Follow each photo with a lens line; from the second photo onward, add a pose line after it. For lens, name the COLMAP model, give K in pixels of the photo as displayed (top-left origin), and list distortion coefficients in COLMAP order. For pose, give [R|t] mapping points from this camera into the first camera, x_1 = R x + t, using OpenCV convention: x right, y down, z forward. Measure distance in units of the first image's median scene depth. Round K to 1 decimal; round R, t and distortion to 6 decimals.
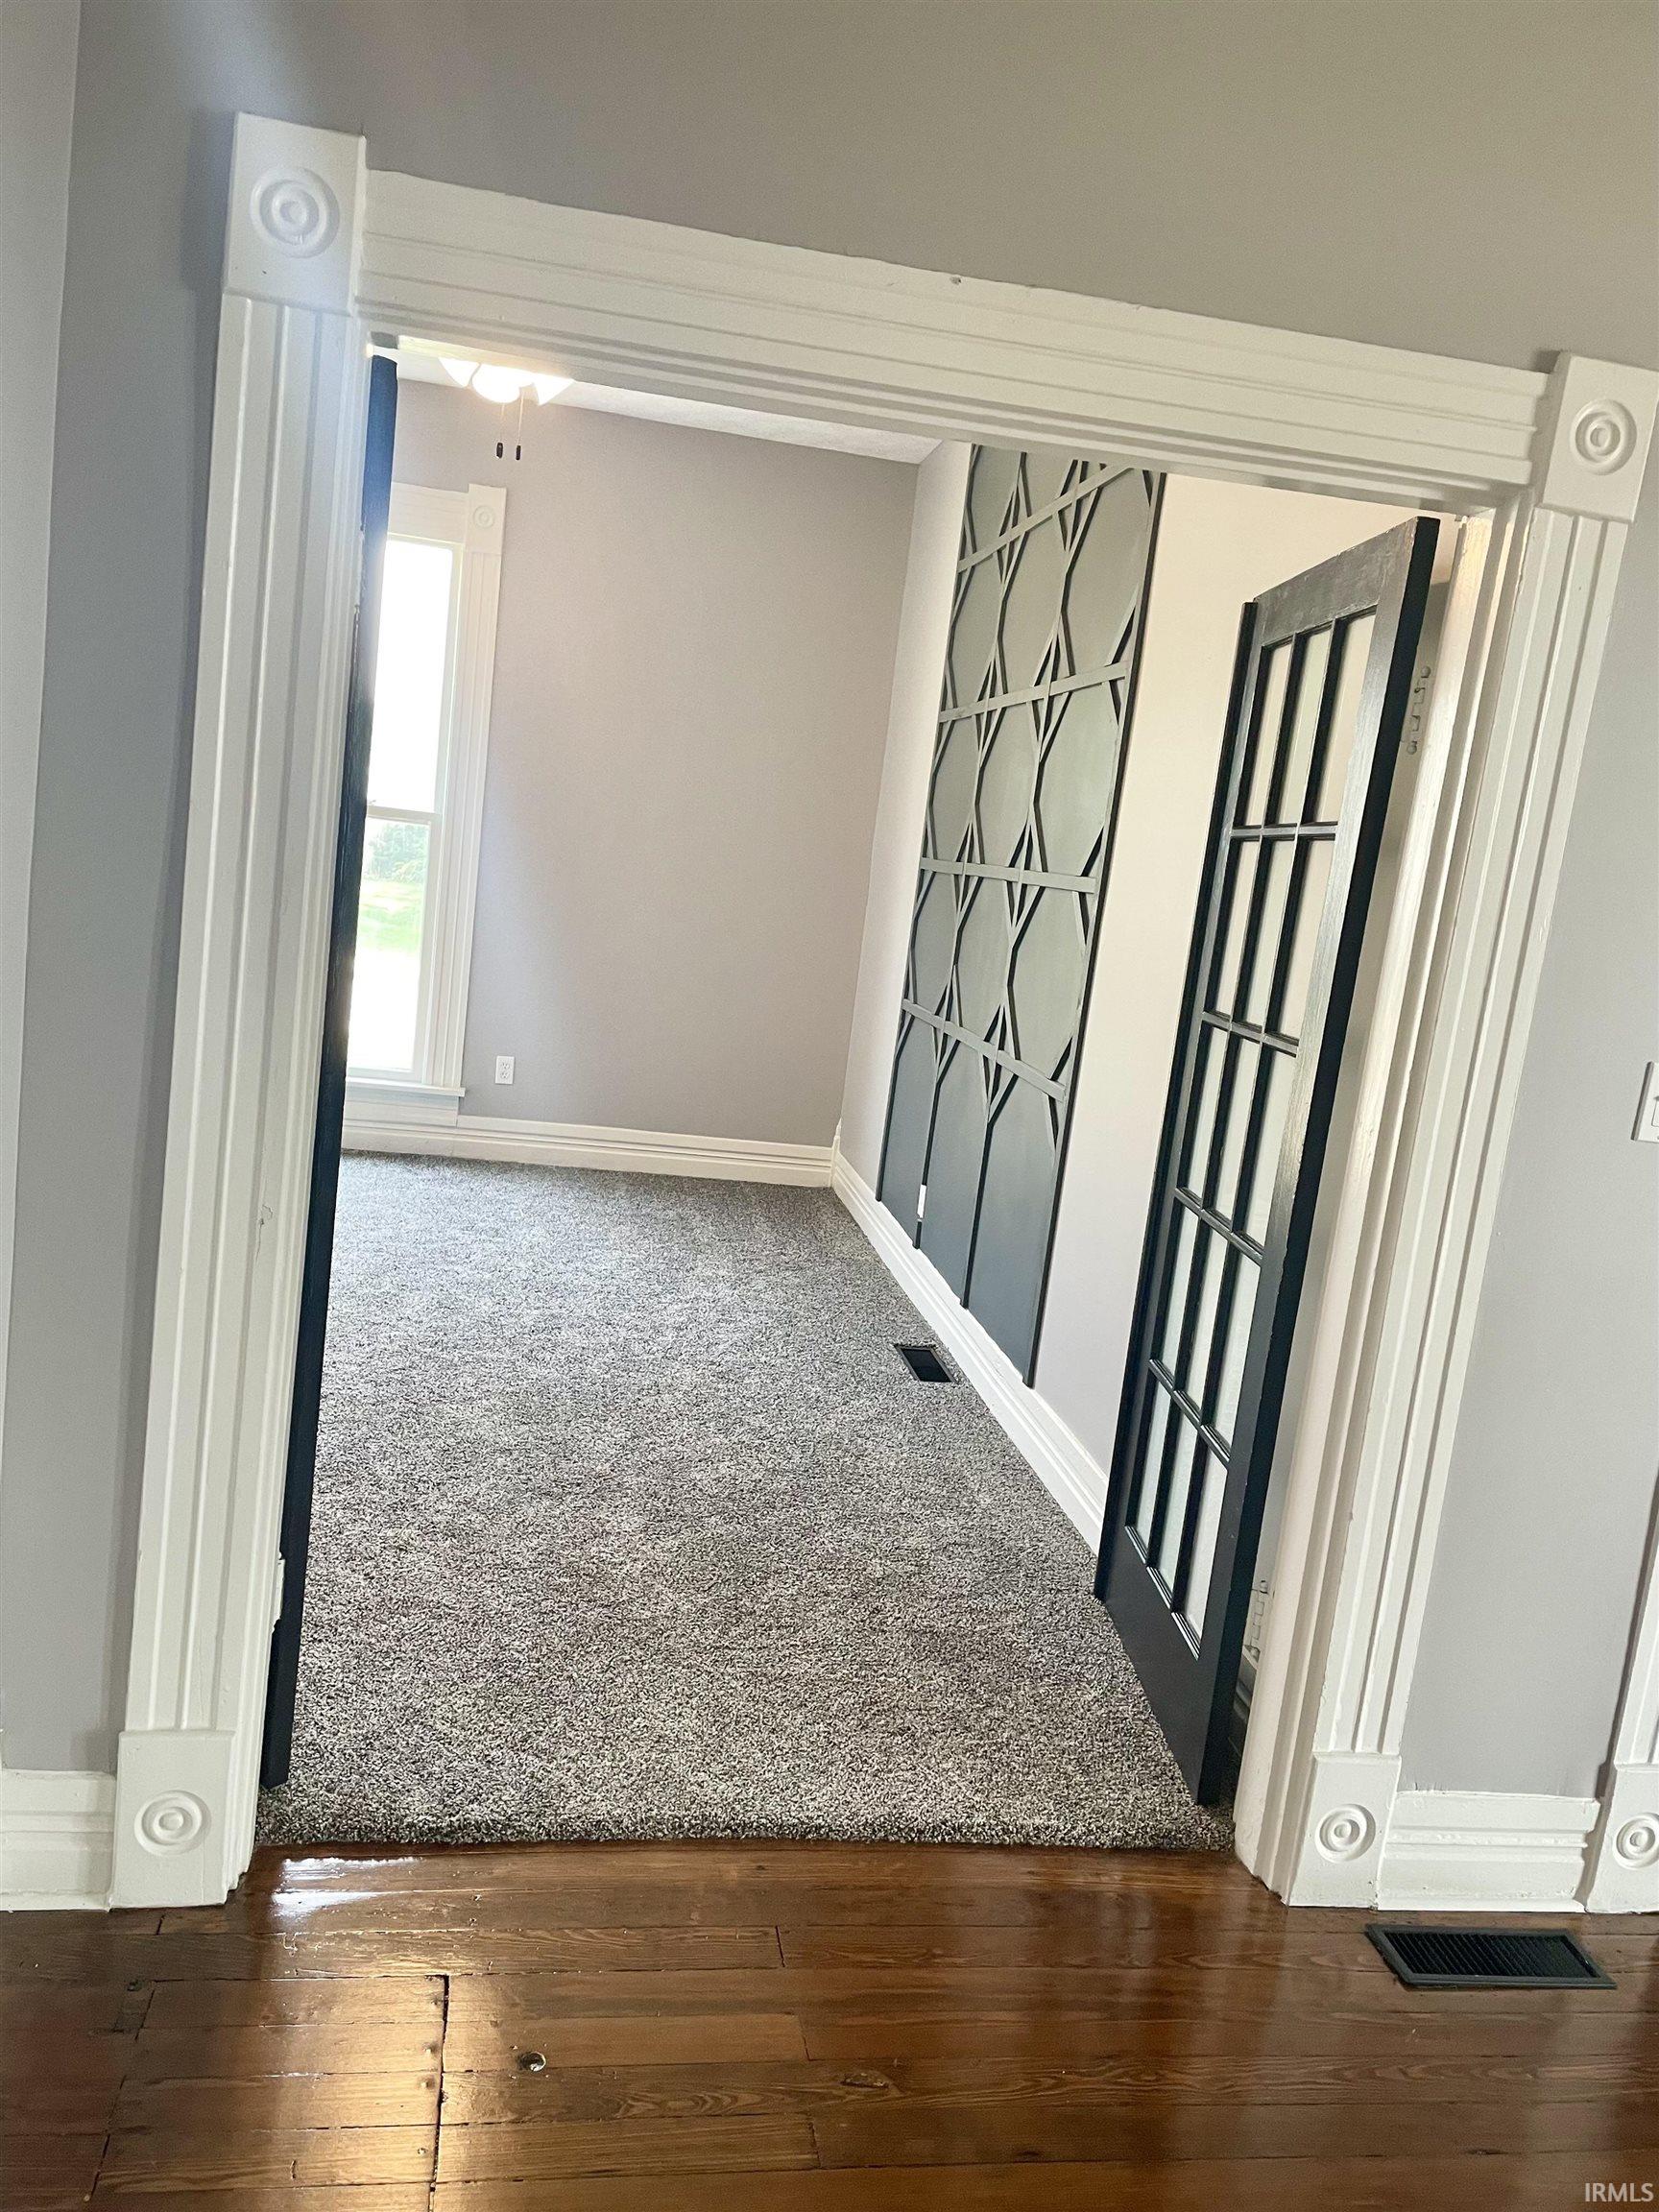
lens RADIAL K [[1669.8, 0, 826.1], [0, 1669.8, 1096.3], [0, 0, 1]] dist [0.057310, -0.070560]
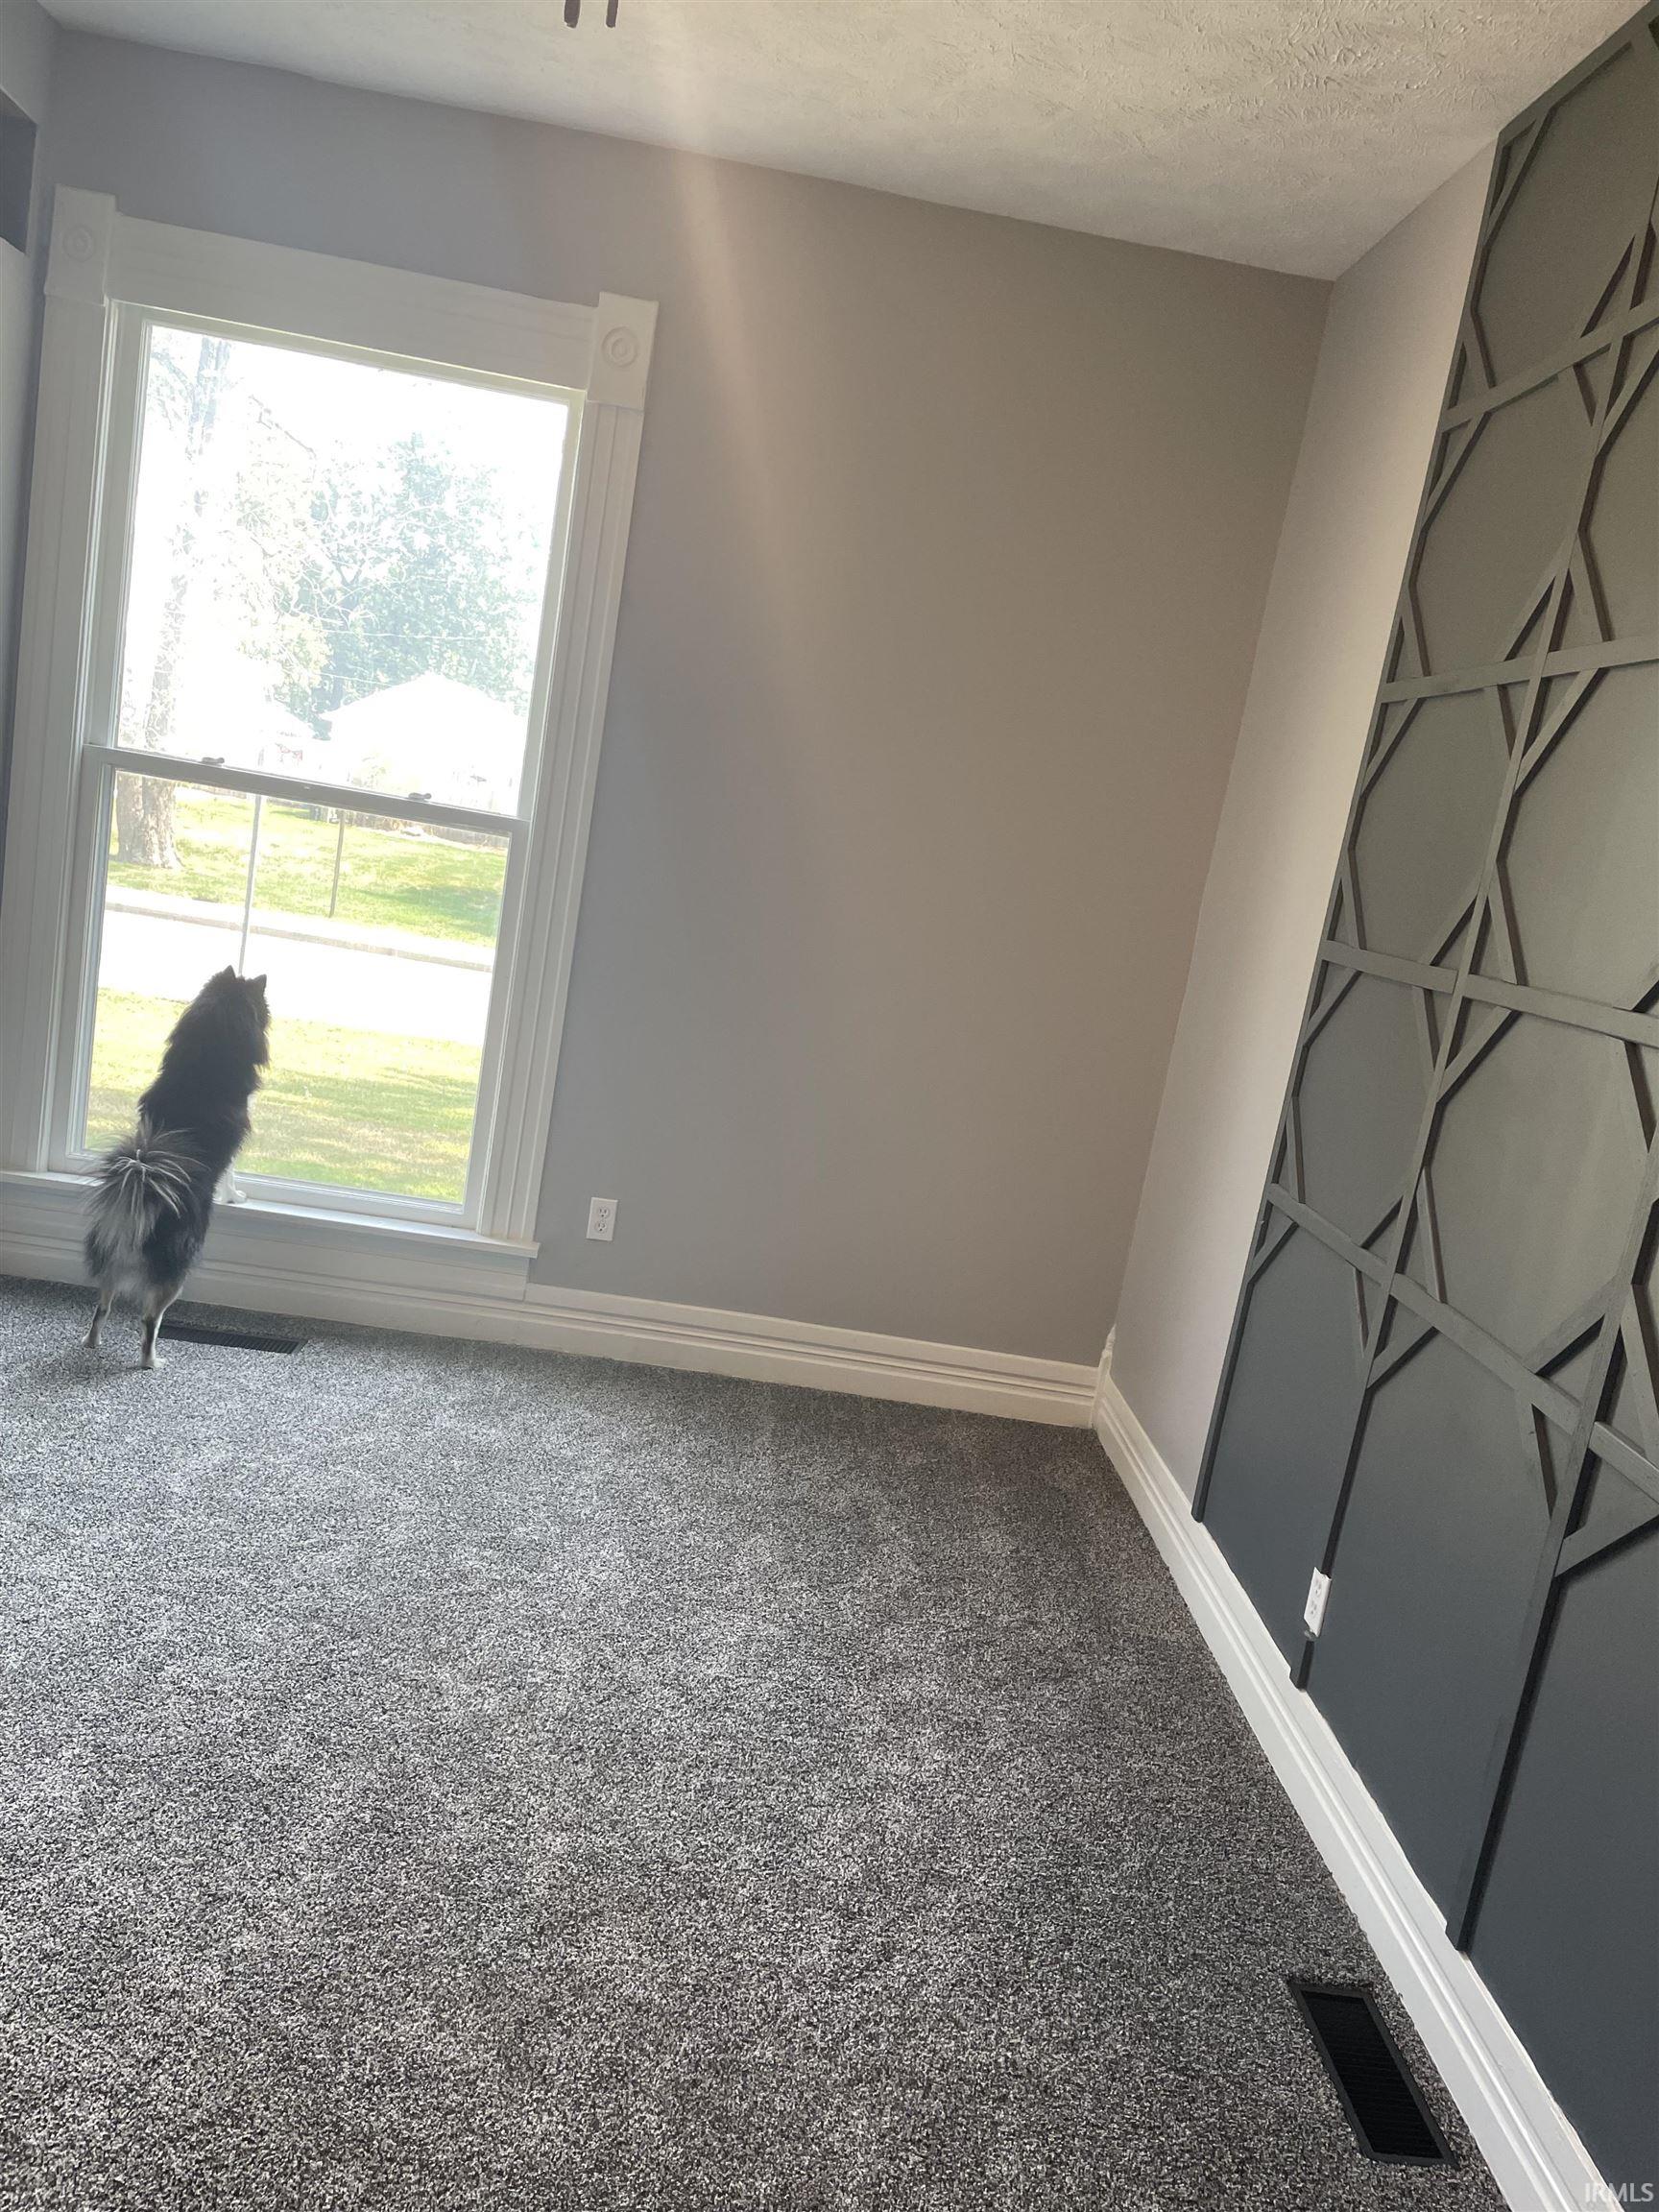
lens RADIAL K [[1669.8, 0, 838.8], [0, 1669.8, 1105.2], [0, 0, 1]] dist [0.057310, -0.070560]
pose [[0.993145, 0.067843, -0.095189, -0.045874], [-0.068194, 0.997672, -0.000438, -0.072043], [0.094937, 0.006926, 0.995459, 0.395623]]
